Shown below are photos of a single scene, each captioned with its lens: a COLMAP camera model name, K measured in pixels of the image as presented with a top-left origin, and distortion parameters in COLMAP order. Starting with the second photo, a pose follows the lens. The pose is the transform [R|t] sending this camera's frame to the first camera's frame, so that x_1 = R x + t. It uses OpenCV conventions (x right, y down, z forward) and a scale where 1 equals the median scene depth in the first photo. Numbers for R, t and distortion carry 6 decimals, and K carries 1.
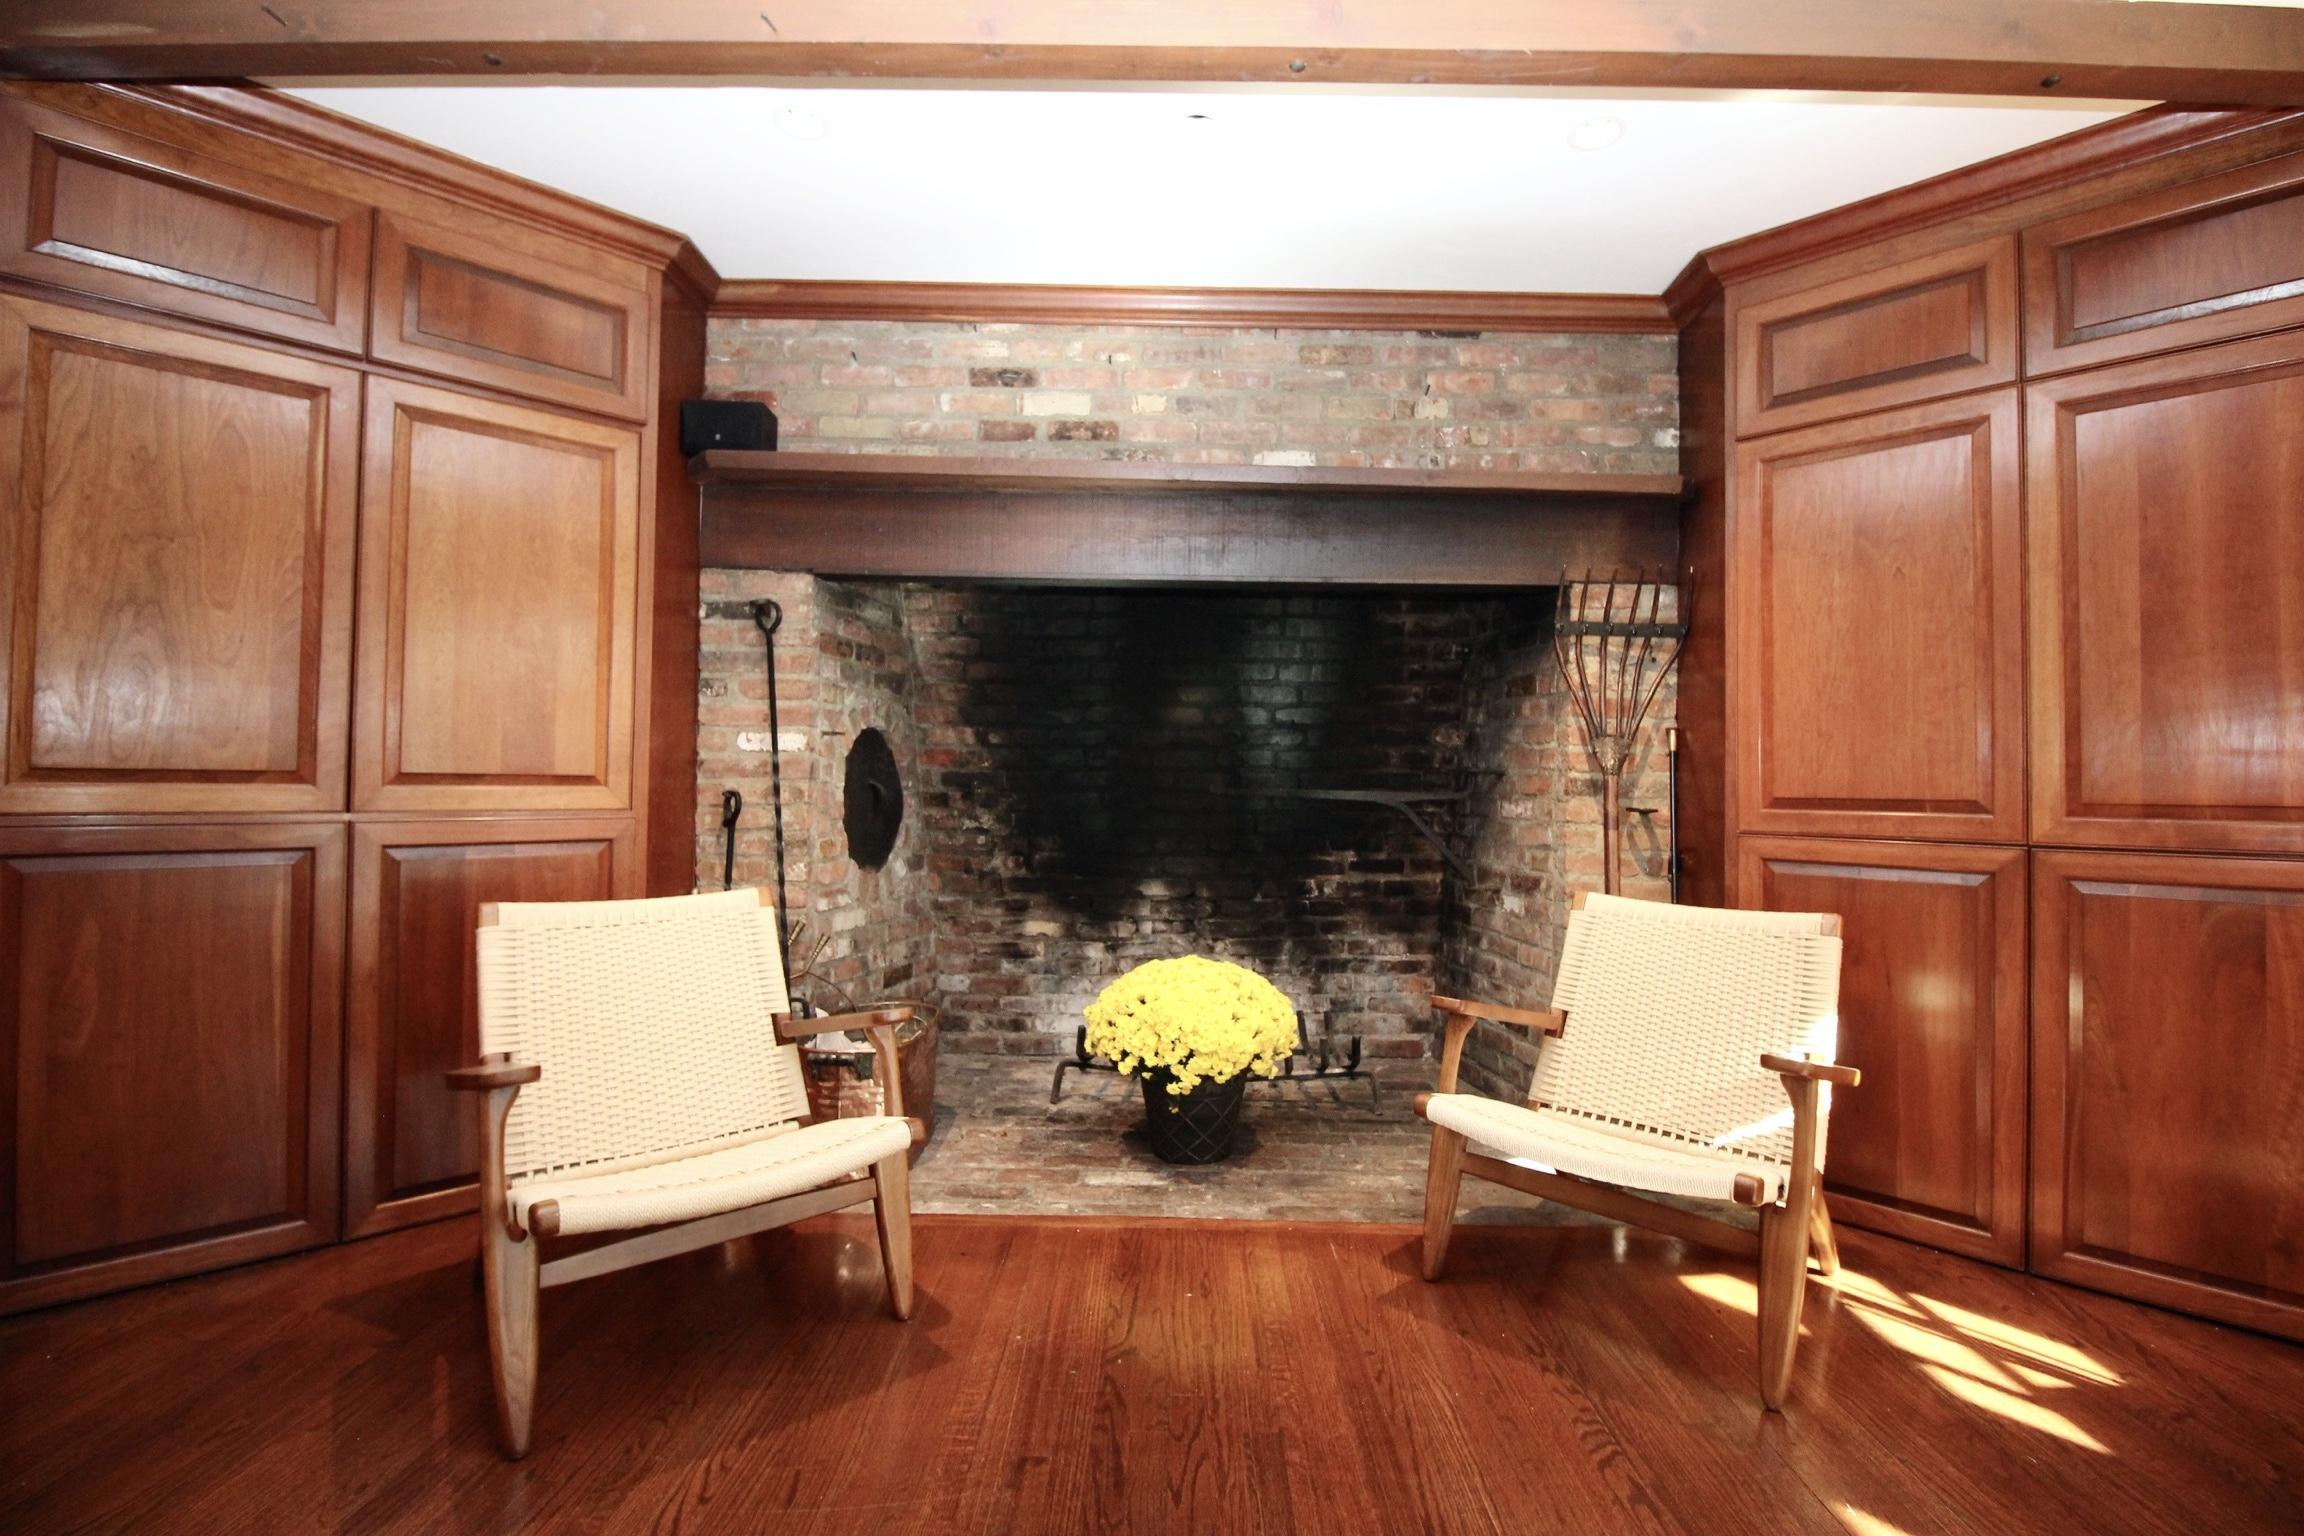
lens RADIAL K [[1065.0, 0, 1172.2], [0, 1065.0, 761.3], [0, 0, 1]] dist [-0.011012, -0.003513]
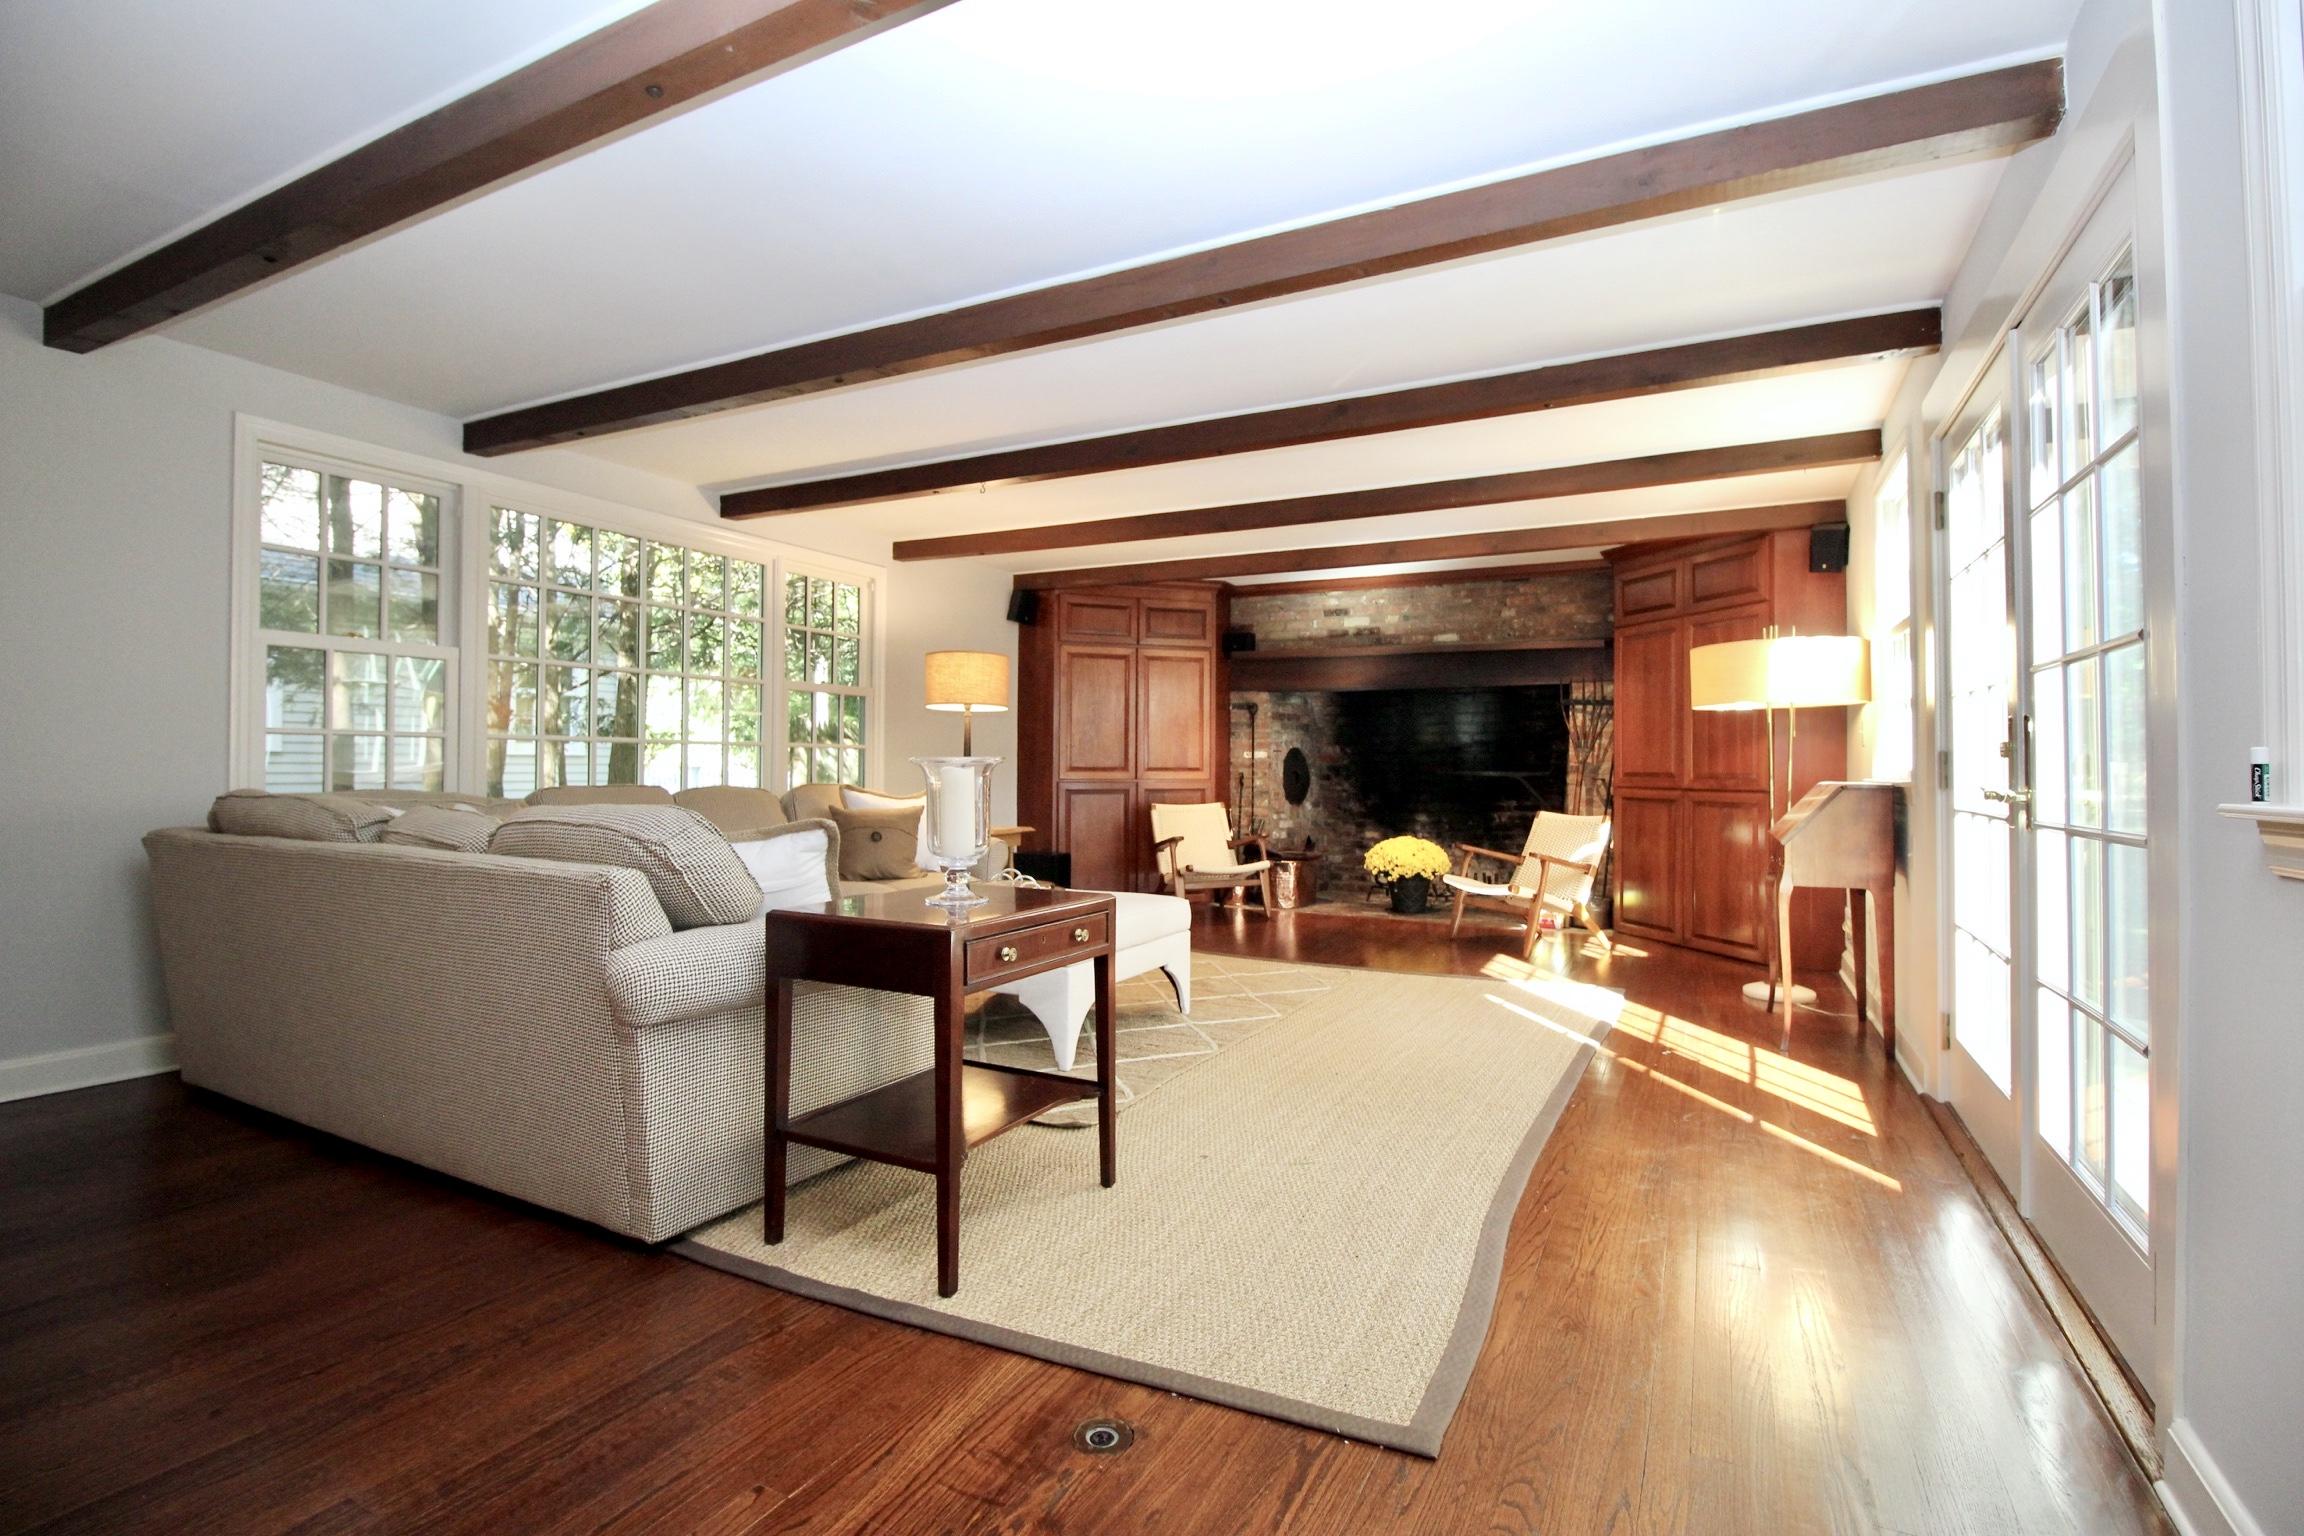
lens RADIAL K [[1065.0, 0, 1155.7], [0, 1065.0, 767.6], [0, 0, 1]] dist [-0.011012, -0.003513]
pose [[0.886090, -0.008030, -0.463444, 0.645766], [0.014679, 0.999835, 0.010743, -0.018331], [0.463281, -0.016323, 0.886061, -1.497679]]
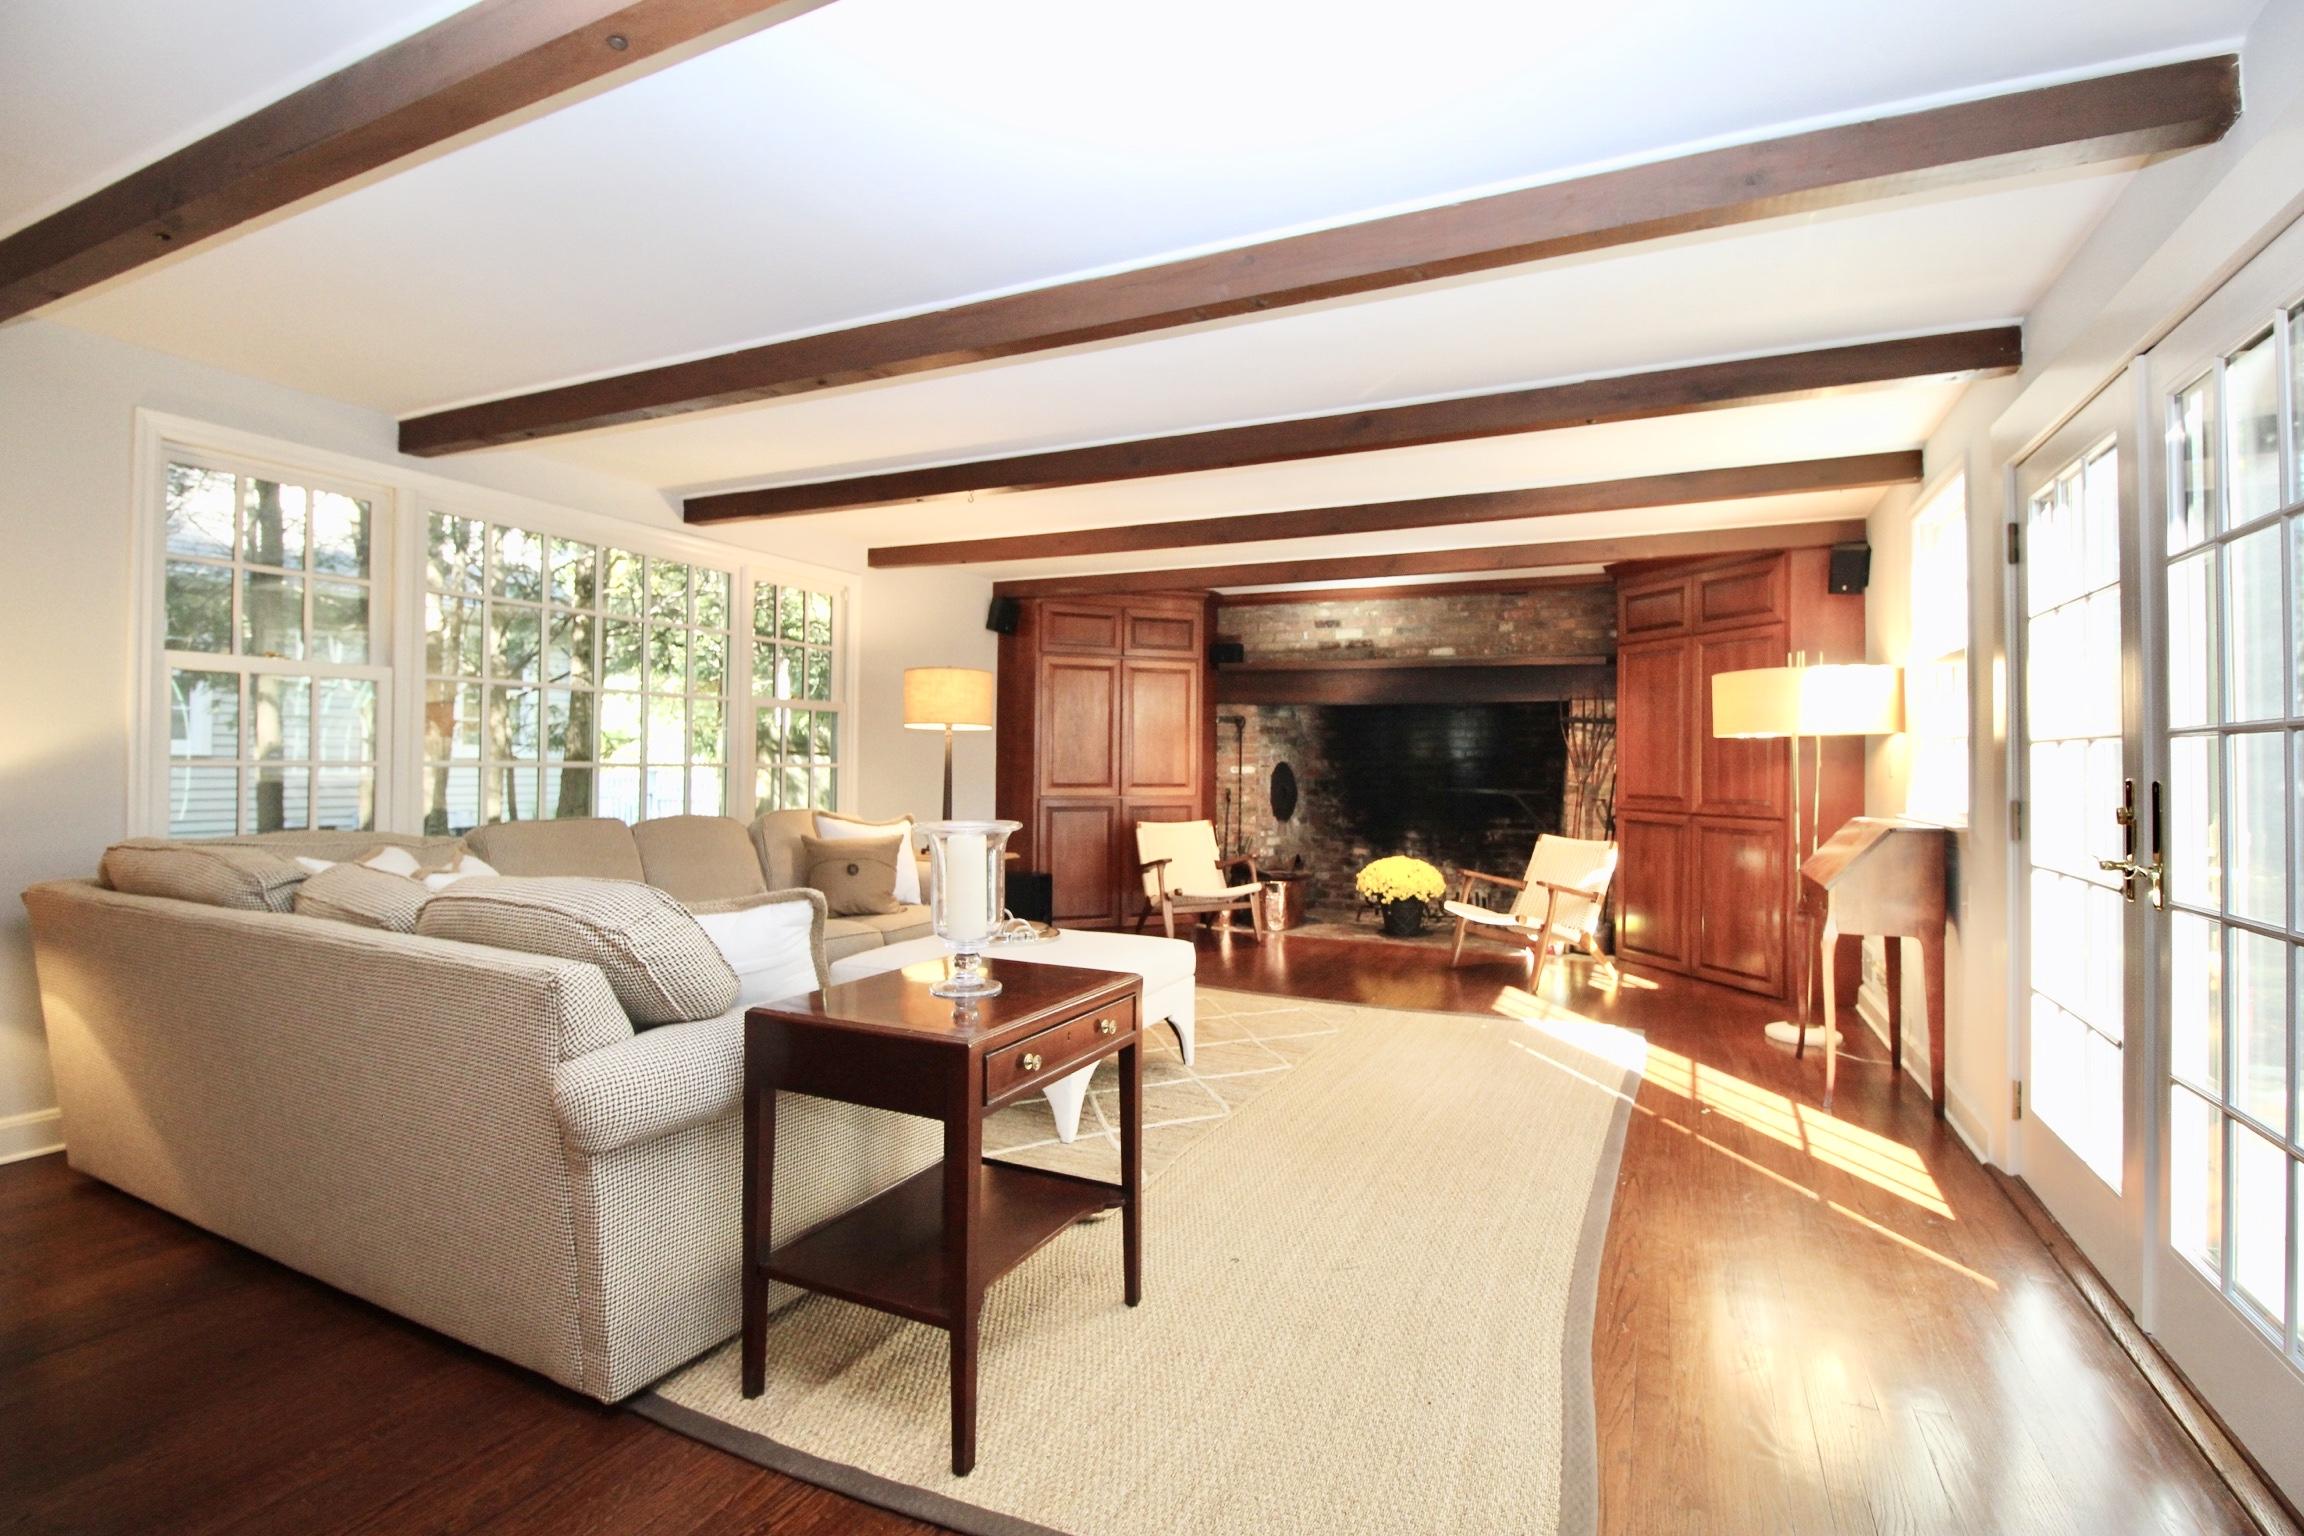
lens RADIAL K [[1065.0, 0, 1157.3], [0, 1065.0, 762.9], [0, 0, 1]] dist [-0.011012, -0.003513]
pose [[0.902117, -0.004619, -0.431466, 0.556213], [0.010489, 0.999882, 0.011224, -0.066342], [0.431364, -0.014651, 0.902059, -1.431518]]
